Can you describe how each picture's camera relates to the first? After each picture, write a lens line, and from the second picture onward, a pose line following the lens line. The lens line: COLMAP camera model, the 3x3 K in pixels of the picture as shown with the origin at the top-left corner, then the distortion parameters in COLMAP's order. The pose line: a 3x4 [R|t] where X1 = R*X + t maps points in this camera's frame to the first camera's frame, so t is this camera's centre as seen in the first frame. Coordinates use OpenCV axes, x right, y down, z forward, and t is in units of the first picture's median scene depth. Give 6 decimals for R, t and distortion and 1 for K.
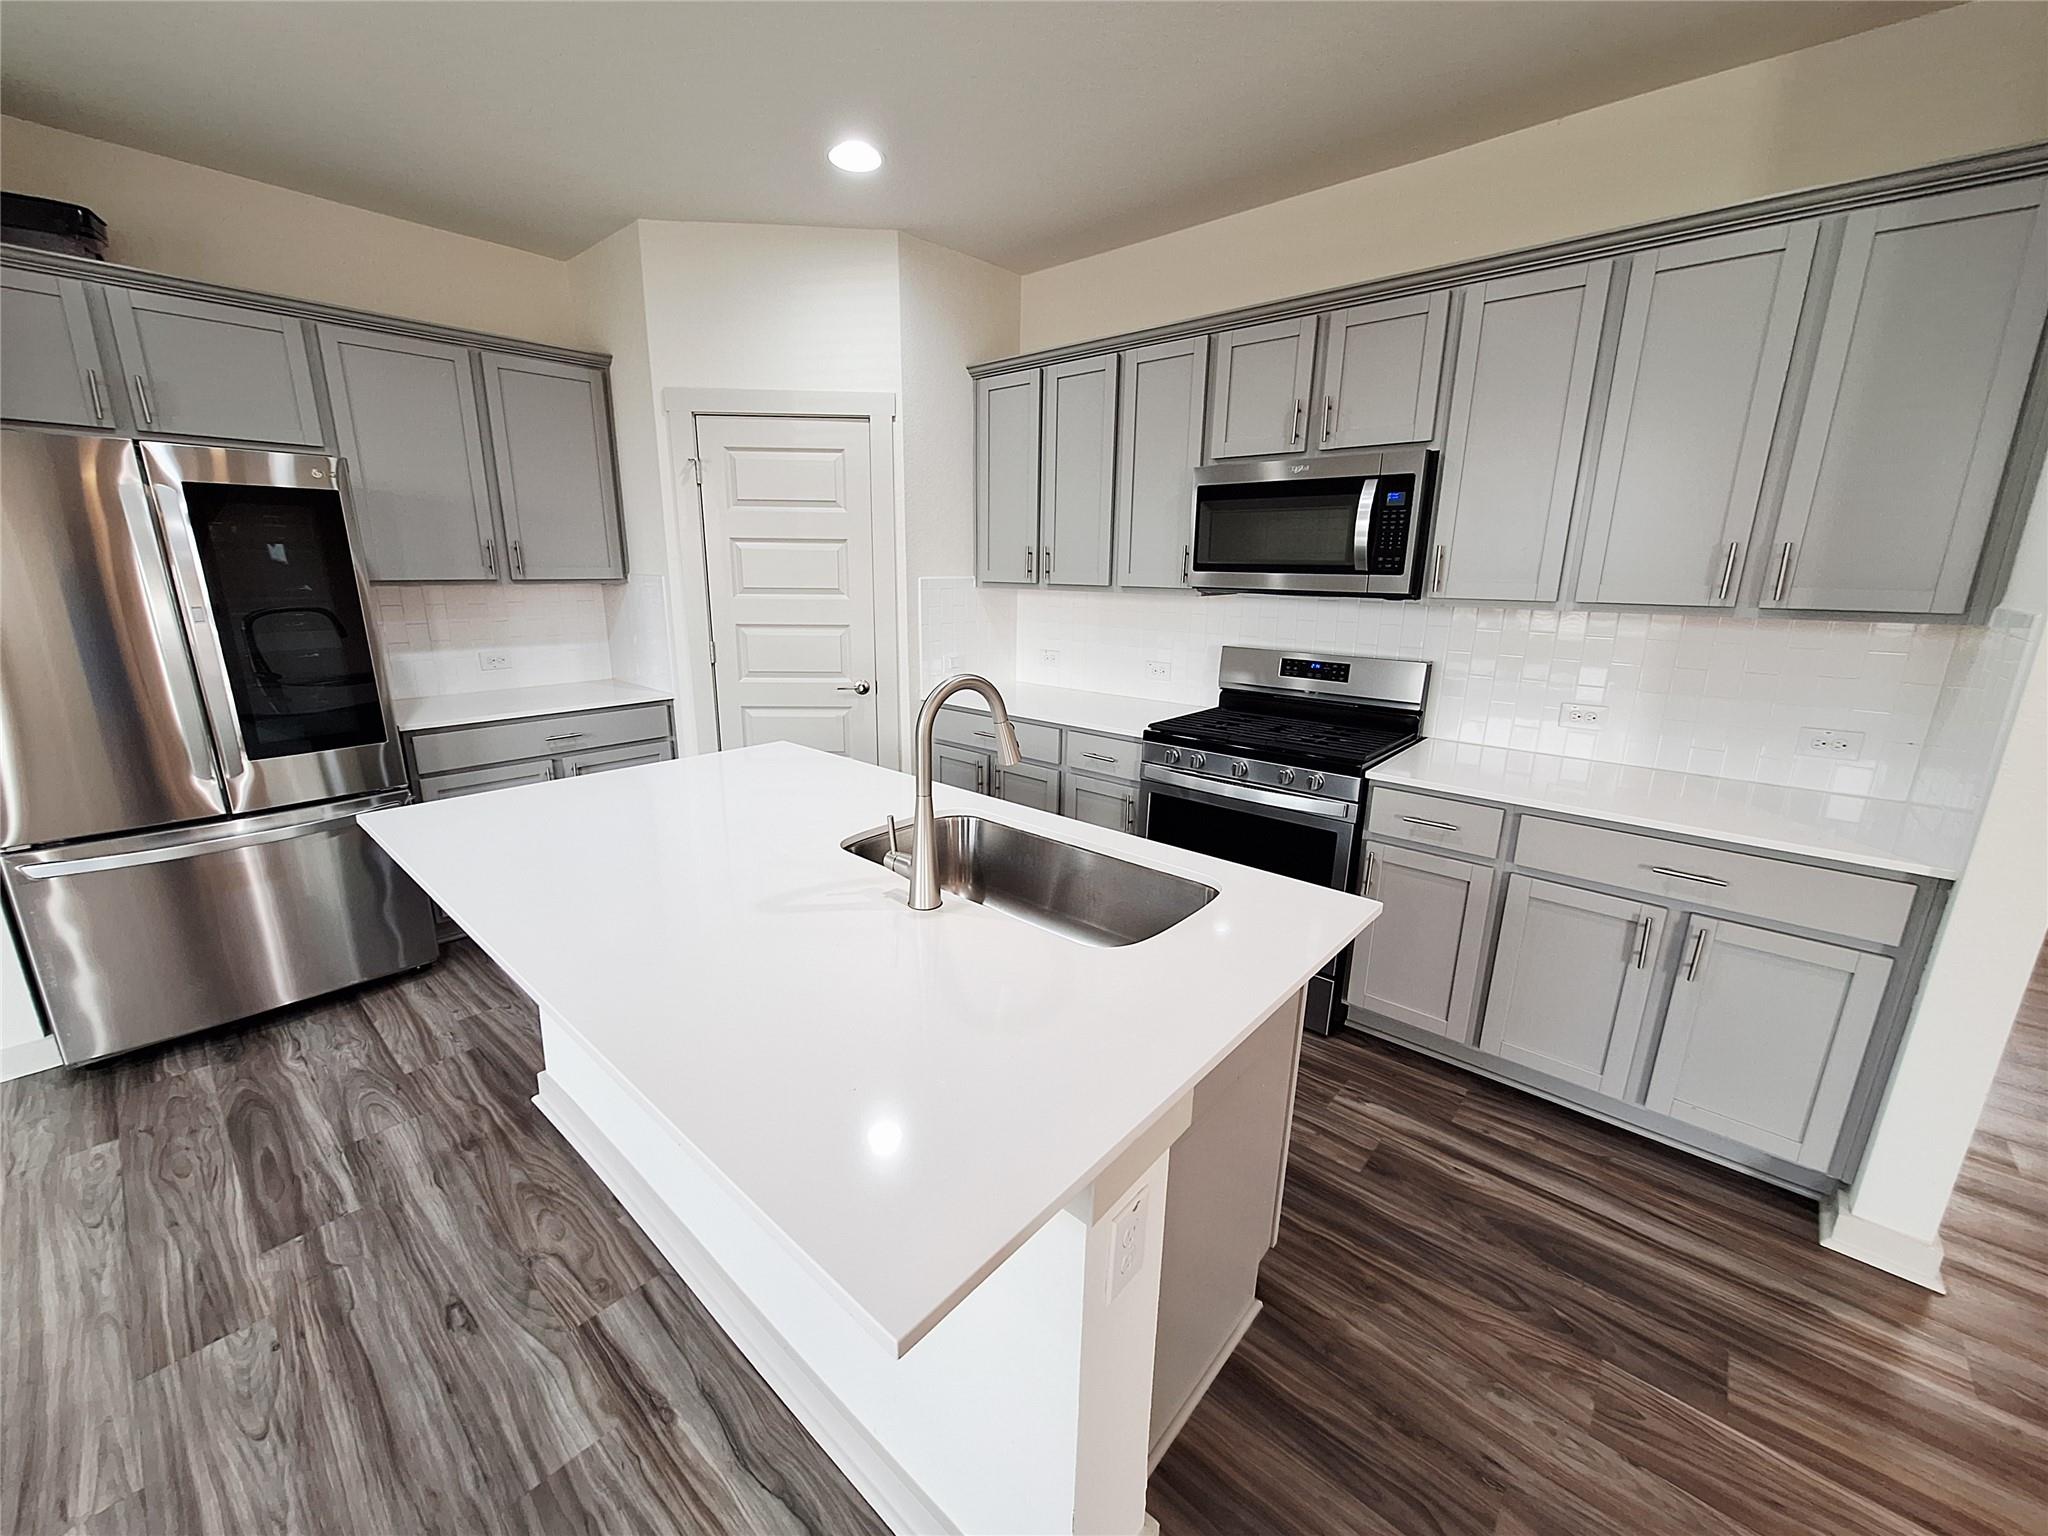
lens RADIAL K [[802.6, 0, 1013.3], [0, 802.6, 766.5], [0, 0, 1]] dist [-0.004279, 0.002502]
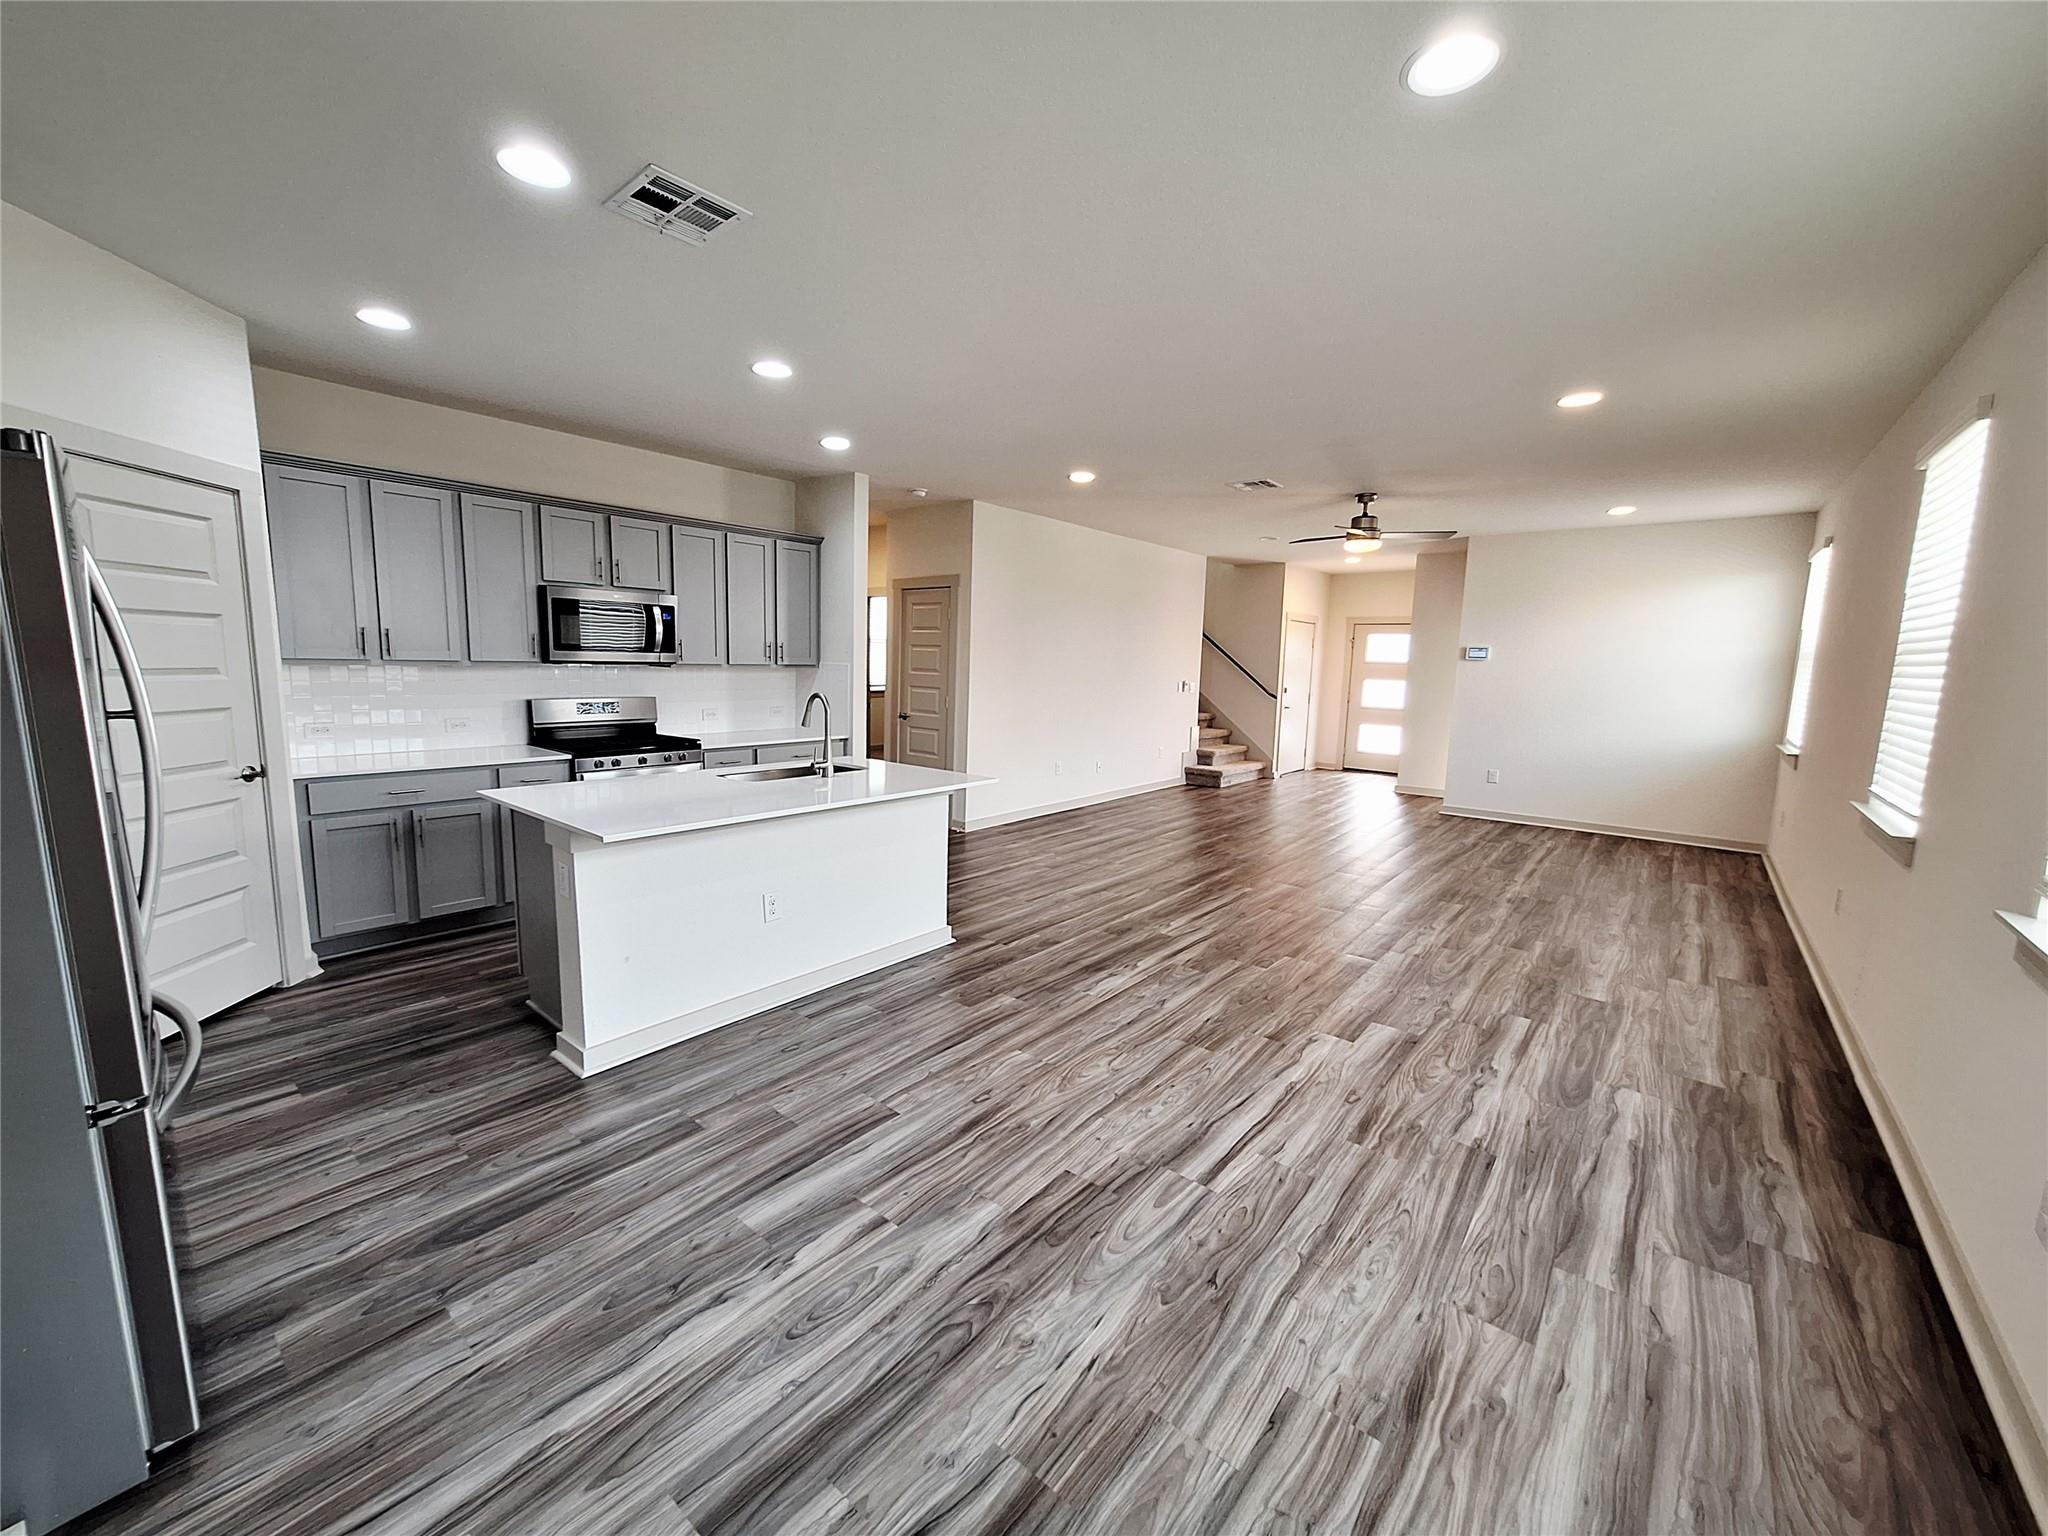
lens RADIAL K [[802.8, 0, 989.0], [0, 802.8, 768.6], [0, 0, 1]] dist [-0.001590, -0.000165]
pose [[-0.016352, -0.149925, 0.988562, -1.627044], [0.219781, 0.963975, 0.149831, -0.083843], [-0.975412, 0.219717, 0.017188, 0.243179]]
